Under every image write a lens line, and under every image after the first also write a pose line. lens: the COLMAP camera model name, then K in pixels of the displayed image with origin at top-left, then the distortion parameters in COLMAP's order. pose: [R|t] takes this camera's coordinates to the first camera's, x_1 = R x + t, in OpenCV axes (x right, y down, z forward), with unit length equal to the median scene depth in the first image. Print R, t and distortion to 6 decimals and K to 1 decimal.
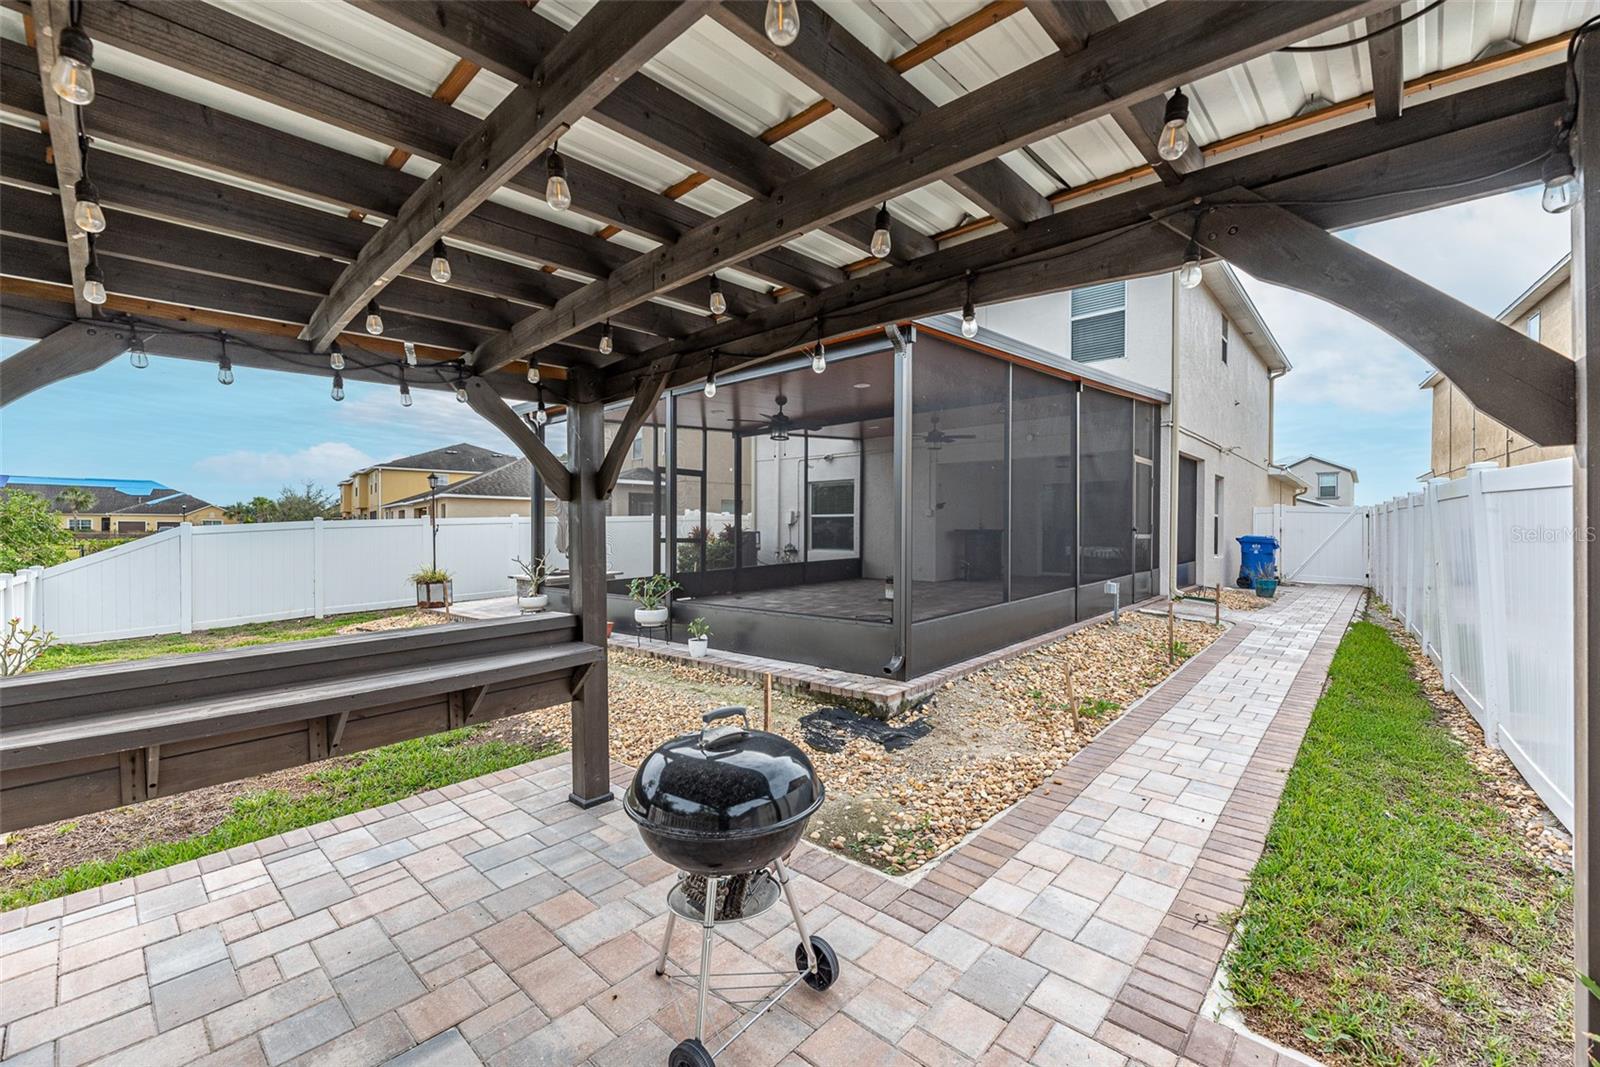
lens RADIAL K [[651.9, 0, 799.1], [0, 651.9, 529.1], [0, 0, 1]] dist [0.002180, 0.000366]
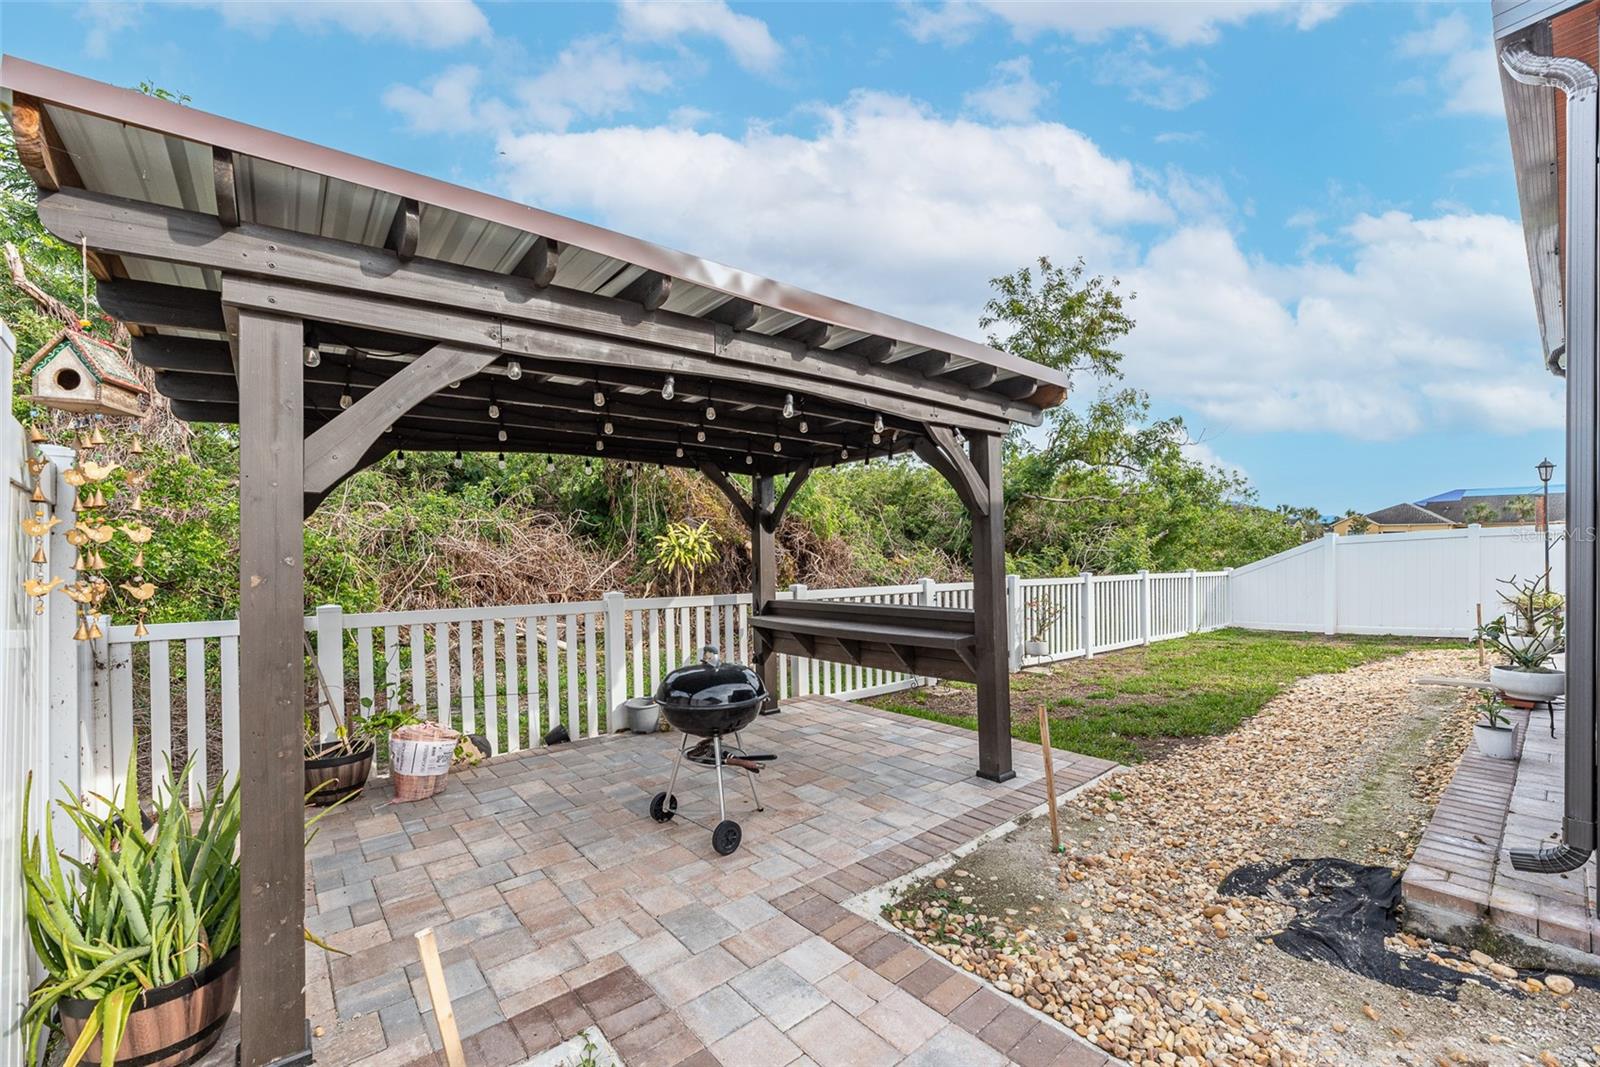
lens RADIAL K [[651.9, 0, 785.5], [0, 651.9, 546.3], [0, 0, 1]] dist [0.002180, 0.000366]
pose [[-0.138610, 0.001912, -0.990345, 0.968450], [0.010351, 0.999946, 0.000482, 0.006722], [0.990293, -0.010184, -0.138623, 0.888784]]
